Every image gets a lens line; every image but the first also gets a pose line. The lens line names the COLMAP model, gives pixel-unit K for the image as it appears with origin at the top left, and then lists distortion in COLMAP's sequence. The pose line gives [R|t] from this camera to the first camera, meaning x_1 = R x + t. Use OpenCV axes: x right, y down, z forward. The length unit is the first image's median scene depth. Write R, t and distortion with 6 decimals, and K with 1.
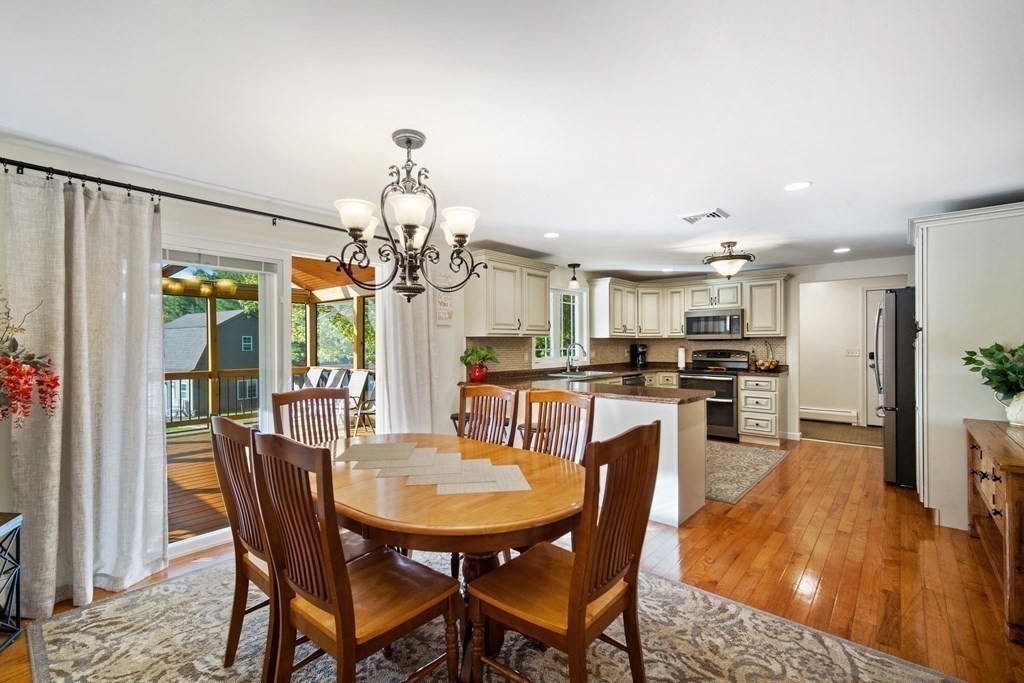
lens RADIAL K [[453.7, 0, 511.0], [0, 453.7, 345.5], [0, 0, 1]] dist [0.014394, 0.000003]
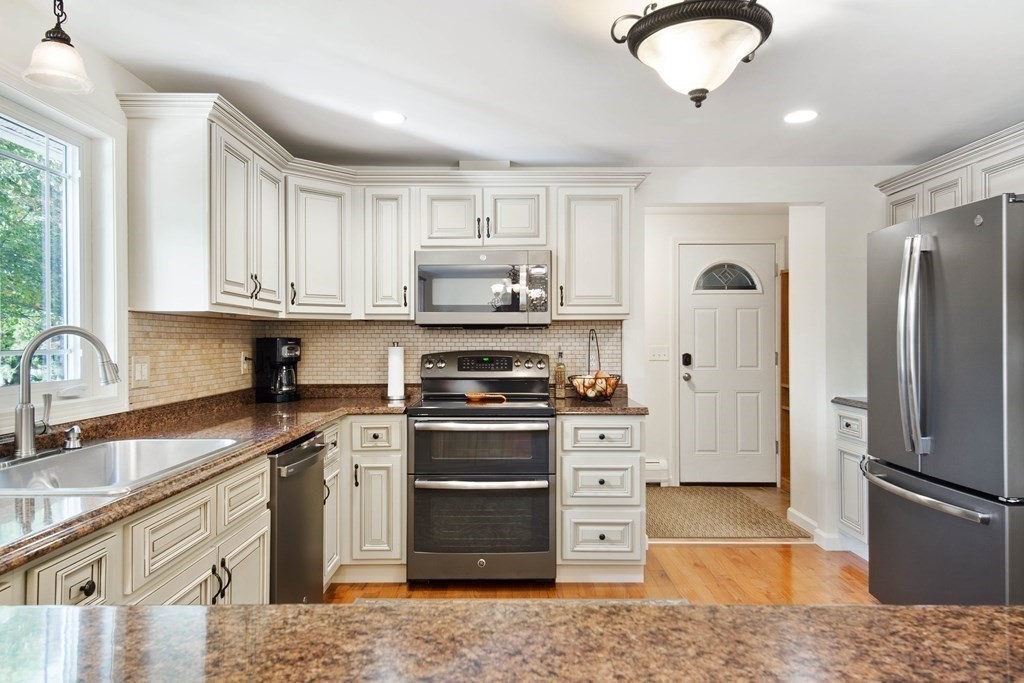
lens RADIAL K [[679.1, 0, 511.1], [0, 679.1, 336.3], [0, 0, 1]] dist [0.029204, -0.001102]
pose [[0.754901, 0.007852, 0.655792, 0.080232], [0.000147, 0.999926, -0.012141, 0.004084], [-0.655839, 0.009262, 0.754844, 0.561404]]
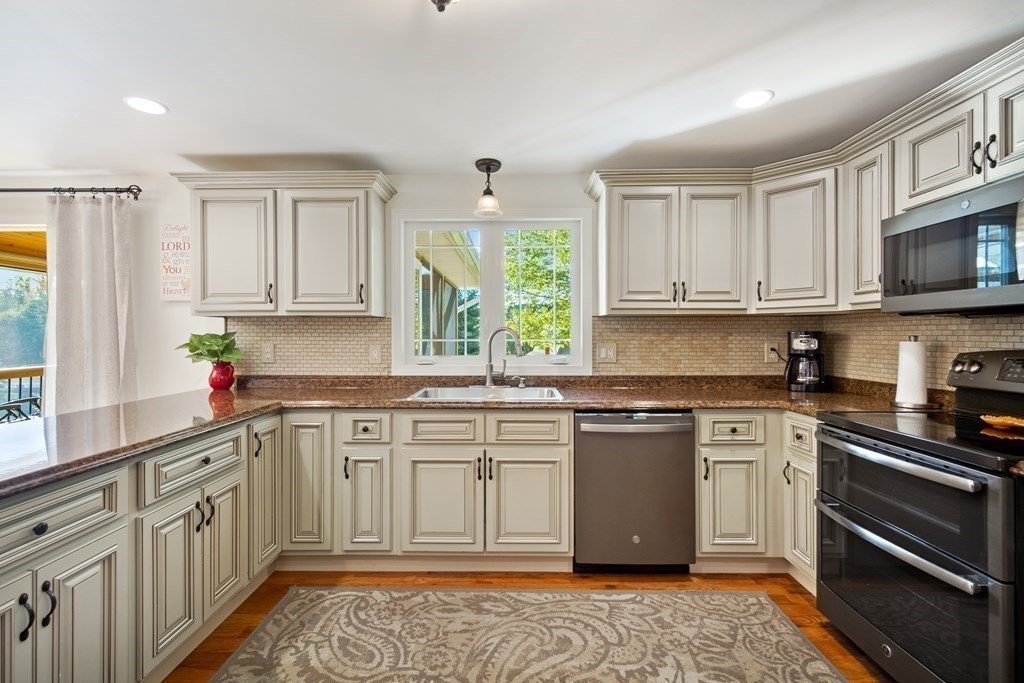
lens RADIAL K [[457.0, 0, 508.2], [0, 457.0, 336.4], [0, 0, 1]] dist [0.009407, -0.000687]
pose [[0.642214, 0.006863, -0.766494, 0.490410], [-0.004730, 0.999976, 0.004990, 0.002076], [0.766510, 0.000421, 0.642232, 0.661930]]
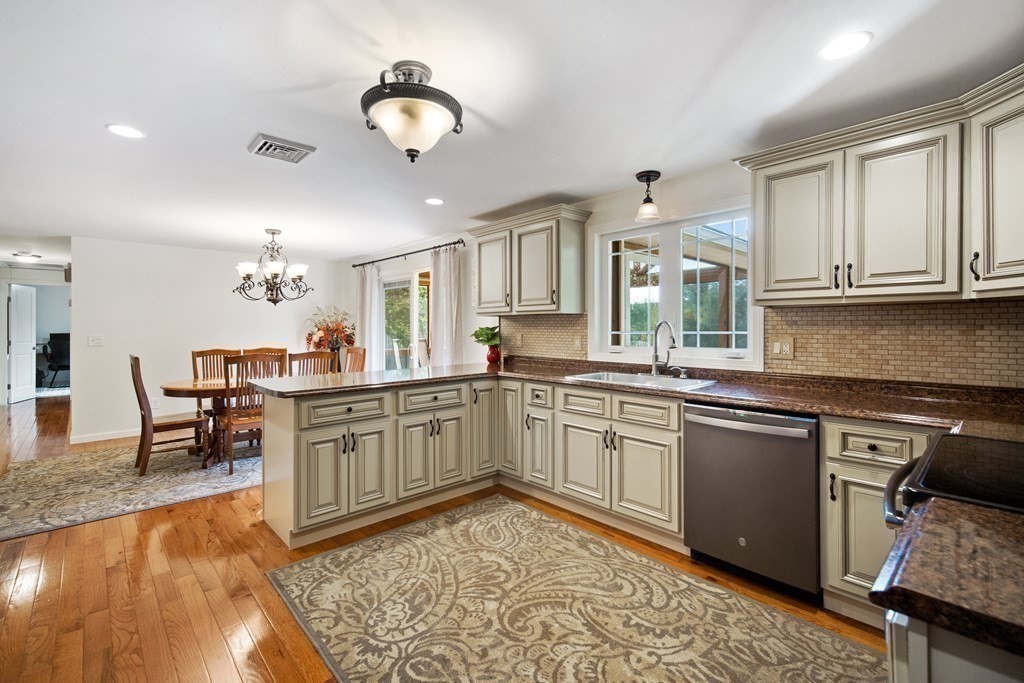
lens RADIAL K [[452.8, 0, 508.7], [0, 452.8, 327.4], [0, 0, 1]] dist [0.010520, -0.000614]
pose [[-0.114613, 0.005477, -0.993395, 0.646224], [-0.000584, 0.999984, 0.005581, -0.000471], [0.993410, 0.001219, -0.114608, 0.842034]]
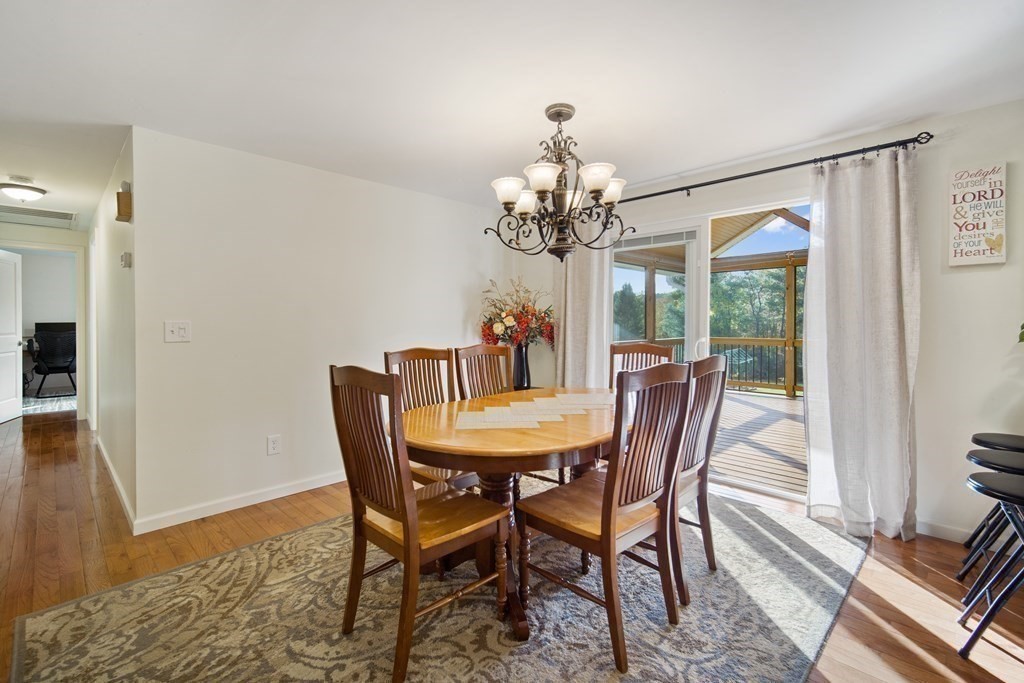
lens RADIAL K [[452.8, 0, 508.7], [0, 452.8, 327.4], [0, 0, 1]] dist [0.010520, -0.000614]
pose [[-0.074696, 0.019044, -0.997024, 0.312079], [-0.004104, 0.999803, 0.019405, 0.016029], [0.997198, 0.005541, -0.074603, 0.339237]]
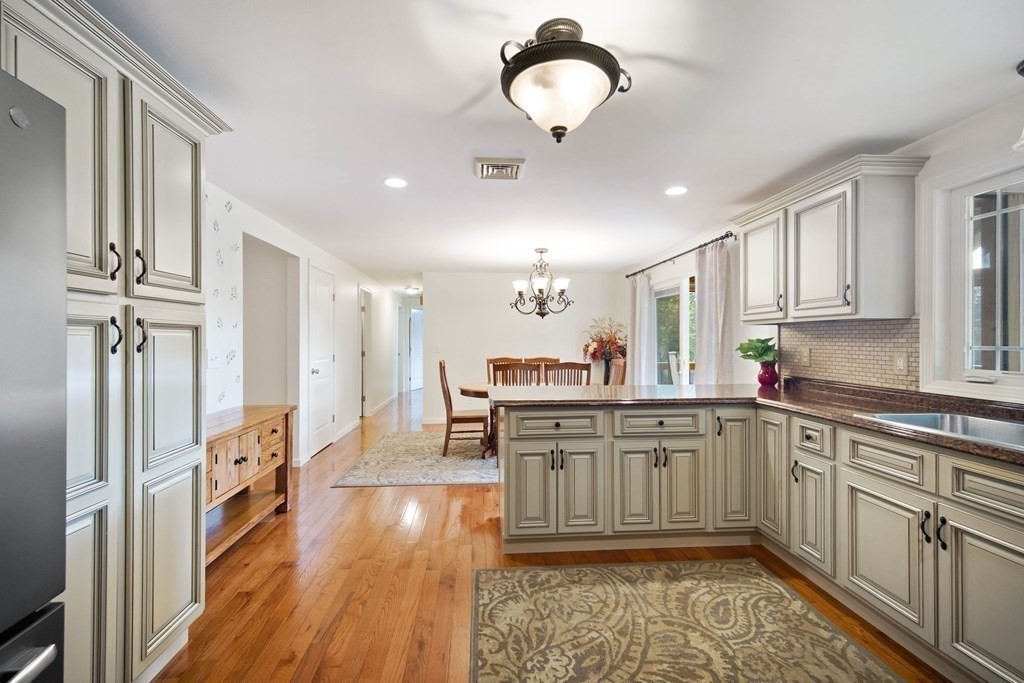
lens RADIAL K [[450.0, 0, 510.6], [0, 450.0, 339.4], [0, 0, 1]] dist [0.007331, -0.000126]
pose [[-0.705795, 0.005213, -0.708397, 0.552318], [0.001058, 0.999980, 0.006305, -0.000073], [0.708416, 0.003701, -0.705786, 0.902024]]
